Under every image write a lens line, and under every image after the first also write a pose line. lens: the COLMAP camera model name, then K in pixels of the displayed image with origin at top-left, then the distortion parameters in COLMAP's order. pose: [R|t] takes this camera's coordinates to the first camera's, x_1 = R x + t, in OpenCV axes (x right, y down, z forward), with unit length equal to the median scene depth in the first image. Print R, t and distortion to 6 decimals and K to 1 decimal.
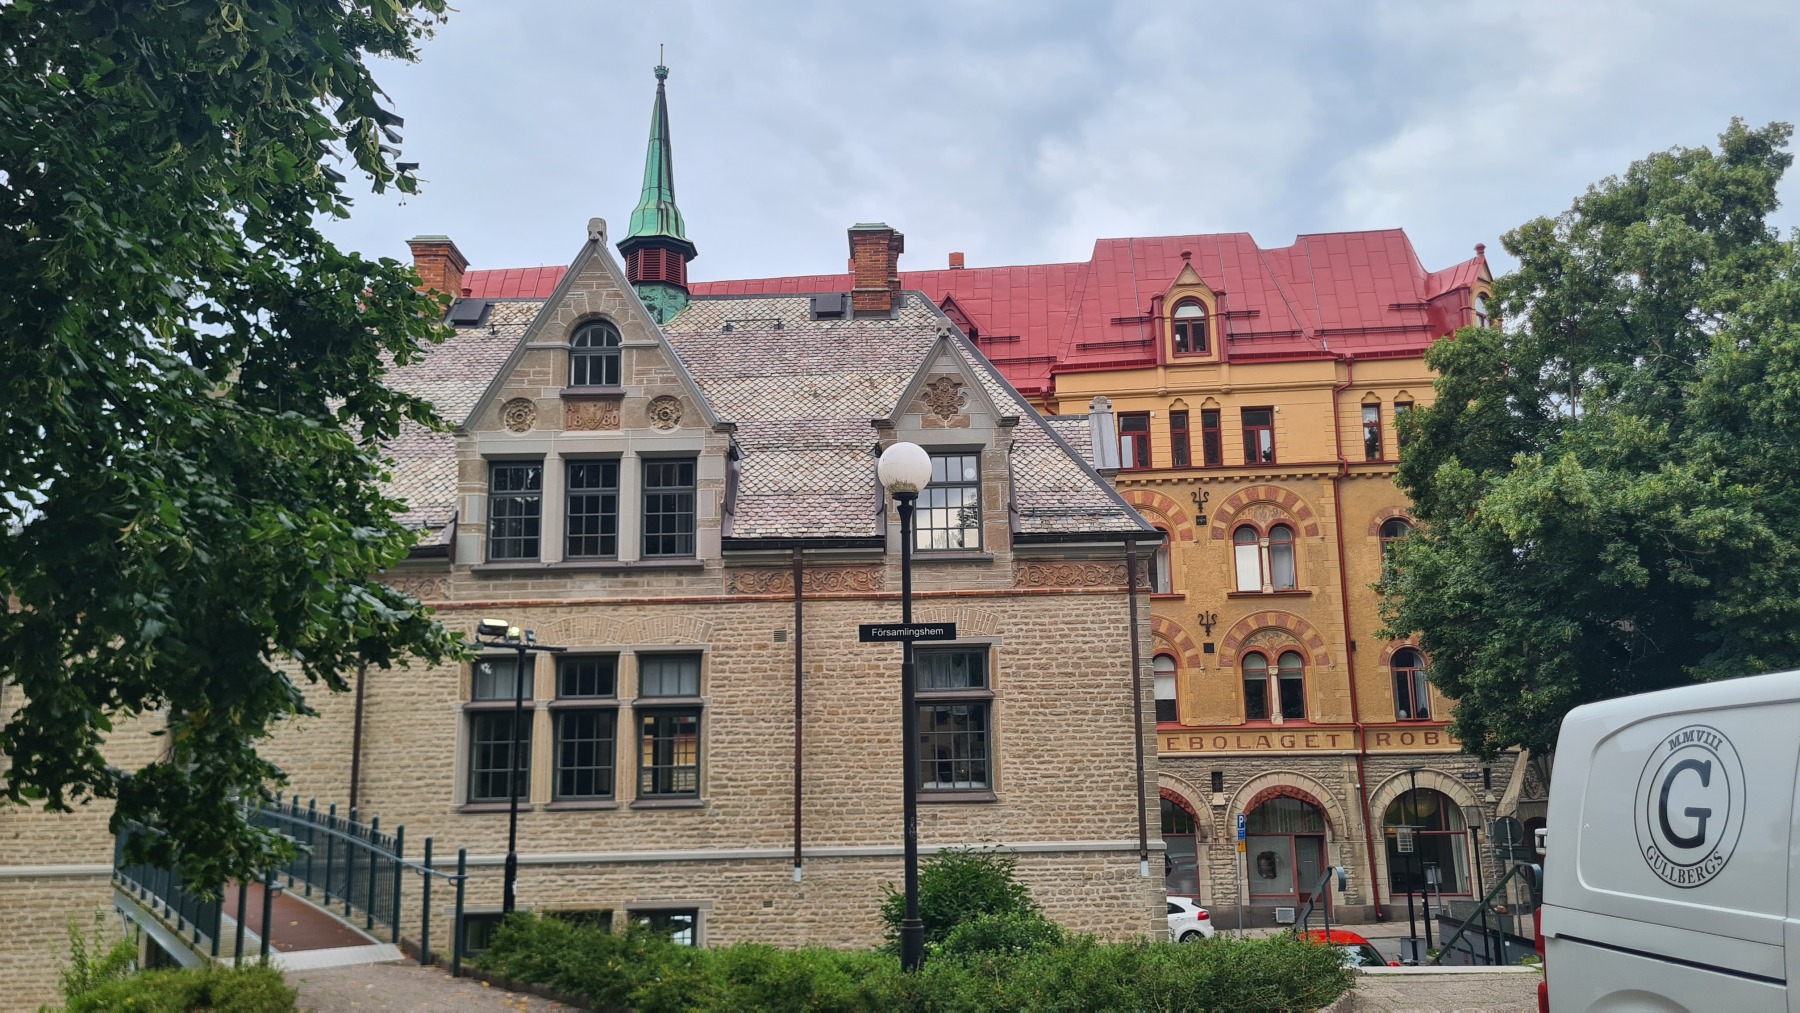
lens RADIAL K [[1414.8, 0, 897.0], [0, 1414.8, 507.6], [0, 0, 1]] dist [0.048702, -0.024579]
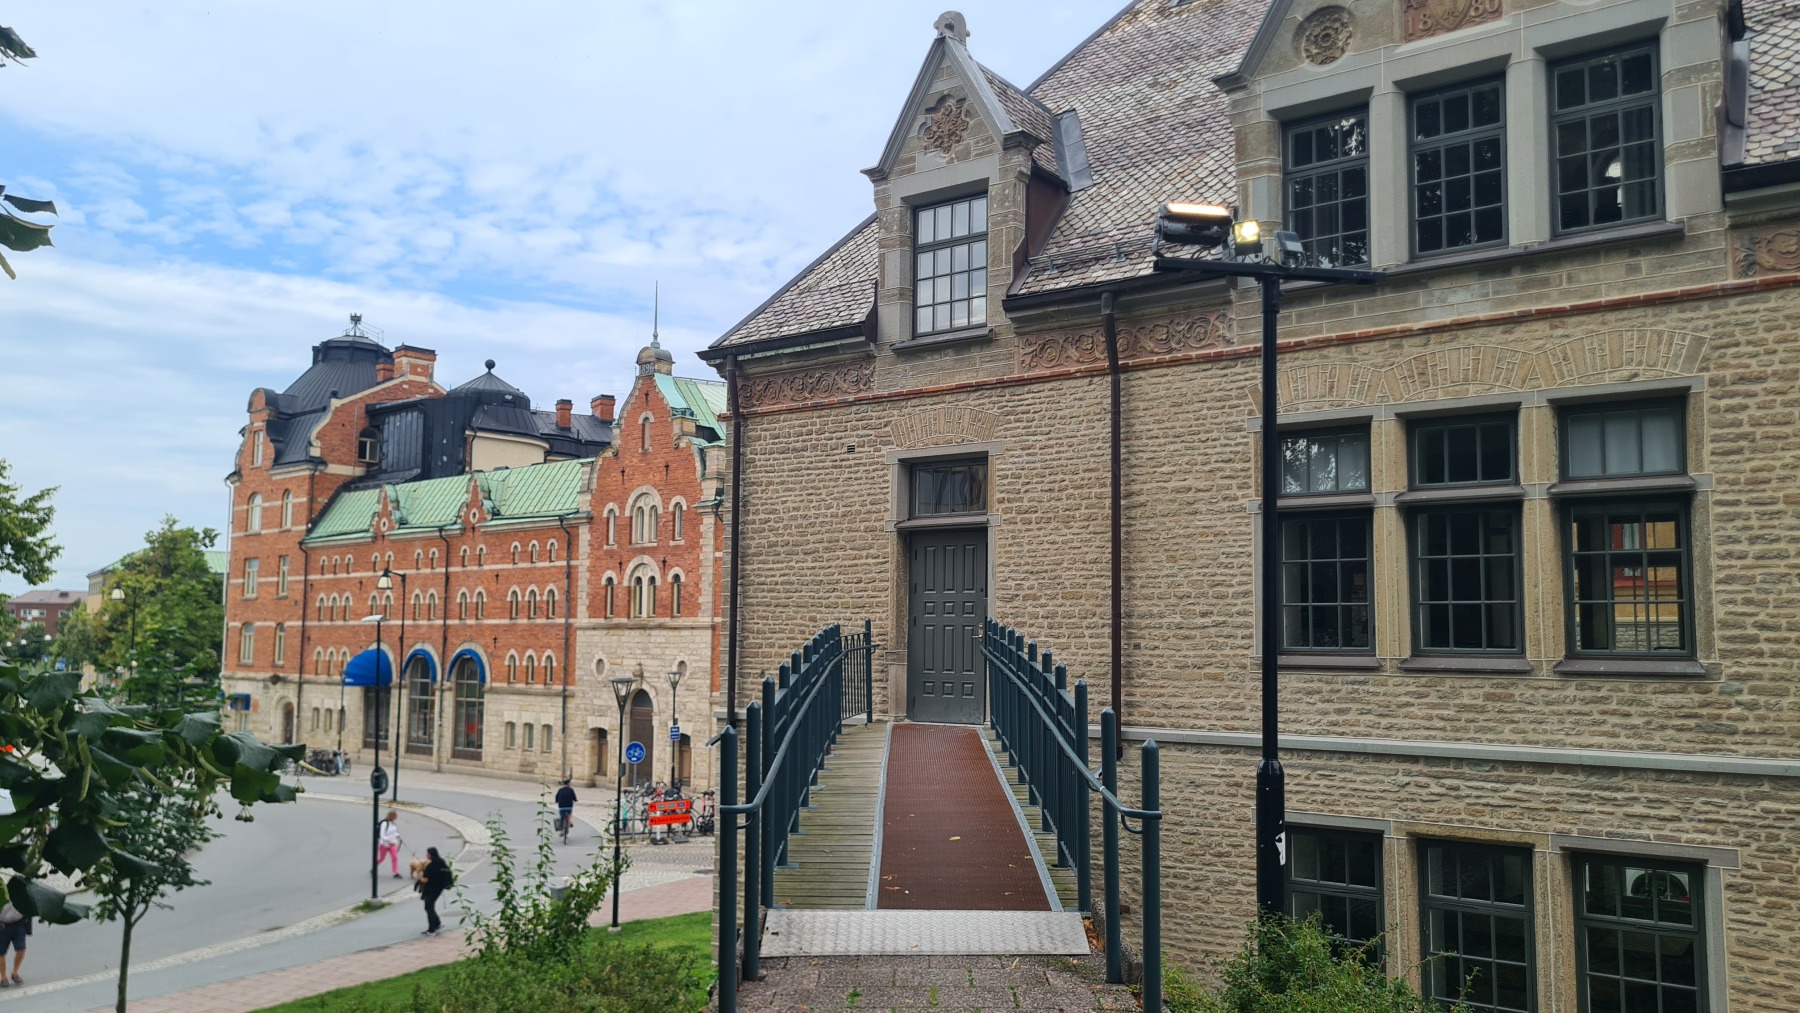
lens RADIAL K [[1414.8, 0, 895.3], [0, 1414.8, 510.7], [0, 0, 1]] dist [0.048702, -0.024579]
pose [[0.824587, -0.027080, -0.565086, -0.079281], [0.083016, 0.993833, 0.073513, 0.081593], [0.559611, -0.107529, 0.821750, 0.381372]]
